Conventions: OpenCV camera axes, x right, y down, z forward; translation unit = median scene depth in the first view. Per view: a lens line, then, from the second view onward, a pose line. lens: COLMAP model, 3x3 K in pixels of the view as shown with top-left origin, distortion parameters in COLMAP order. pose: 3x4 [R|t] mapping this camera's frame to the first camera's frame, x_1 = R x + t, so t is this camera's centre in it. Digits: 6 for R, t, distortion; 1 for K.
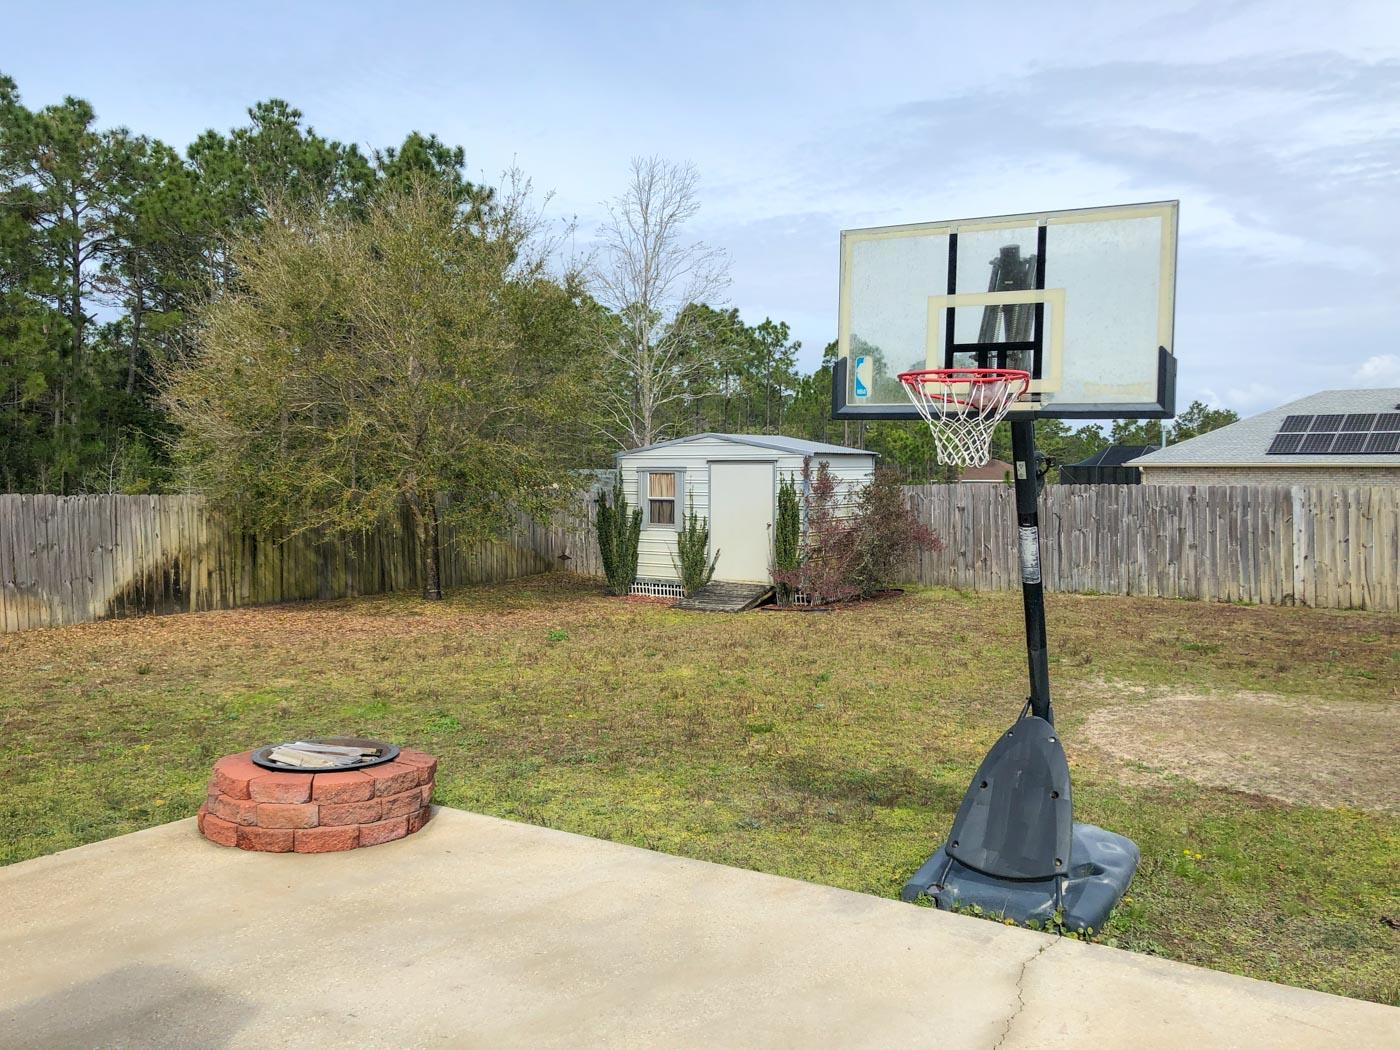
lens RADIAL K [[1160.7, 0, 674.8], [0, 1160.7, 522.4], [0, 0, 1]] dist [0.148582, -0.400822]
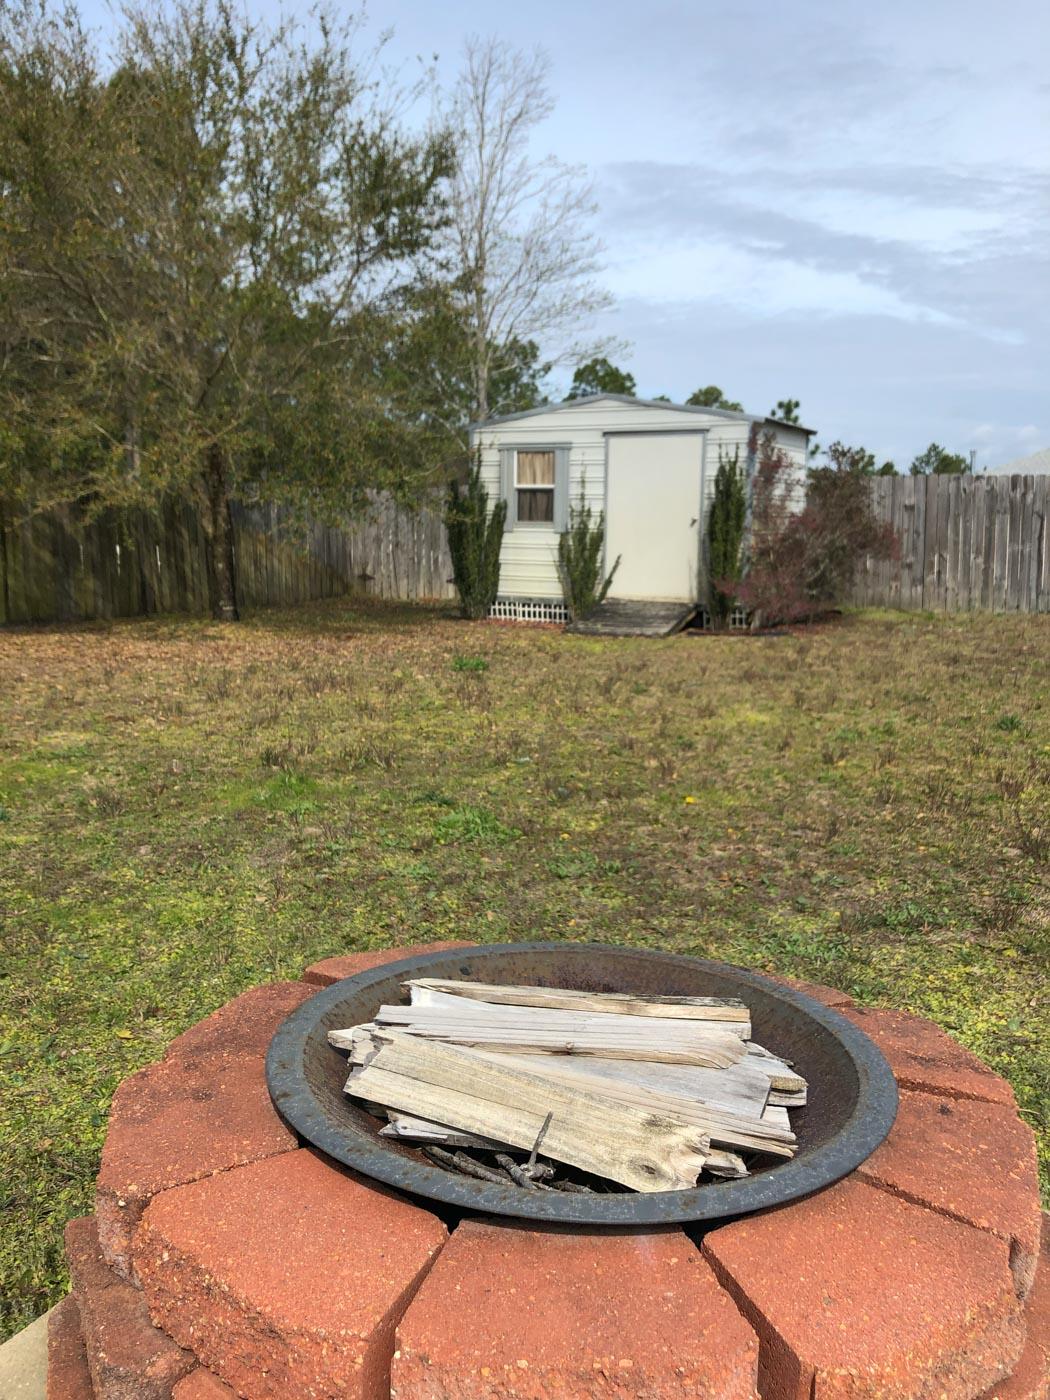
lens RADIAL K [[1160.7, 0, 525.0], [0, 1160.7, 700.0], [0, 0, 1]] dist [0.148582, -0.400822]
pose [[0.992441, -0.007446, 0.122499, -0.109612], [-0.005935, 0.994079, 0.108502, 0.033622], [-0.122581, -0.108409, 0.986520, 0.253954]]
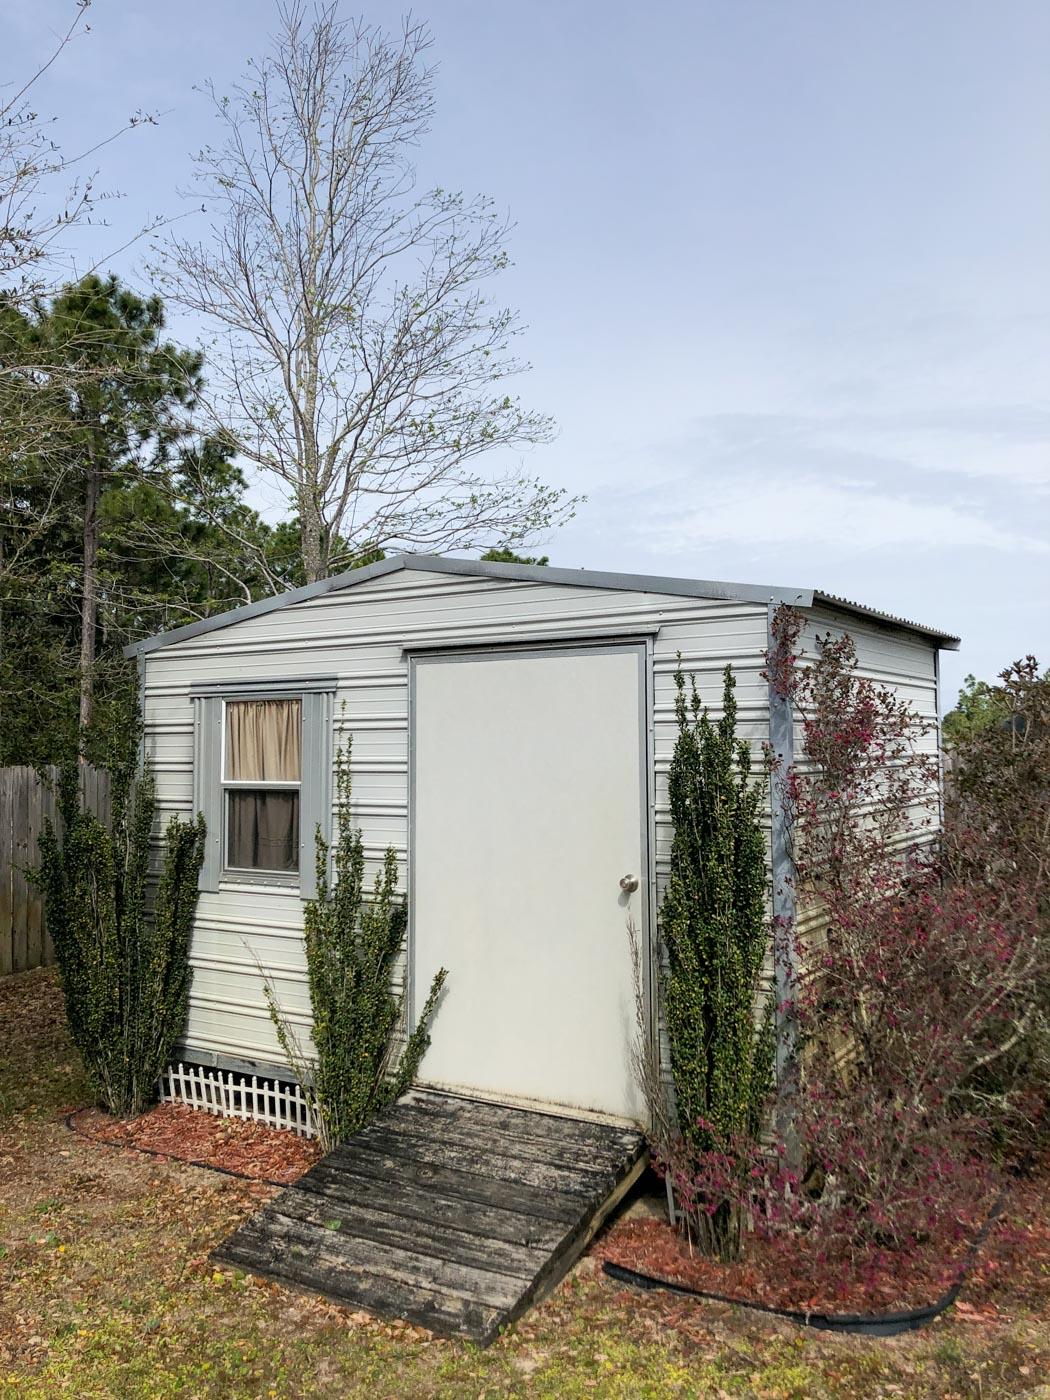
lens RADIAL K [[1165.5, 0, 525.3], [0, 1165.5, 695.1], [0, 0, 1]] dist [0.013888, -0.009079]
pose [[0.999486, -0.006931, 0.031288, 0.047598], [0.009823, 0.995595, -0.093247, -0.014852], [-0.030504, 0.093506, 0.995151, 0.696310]]
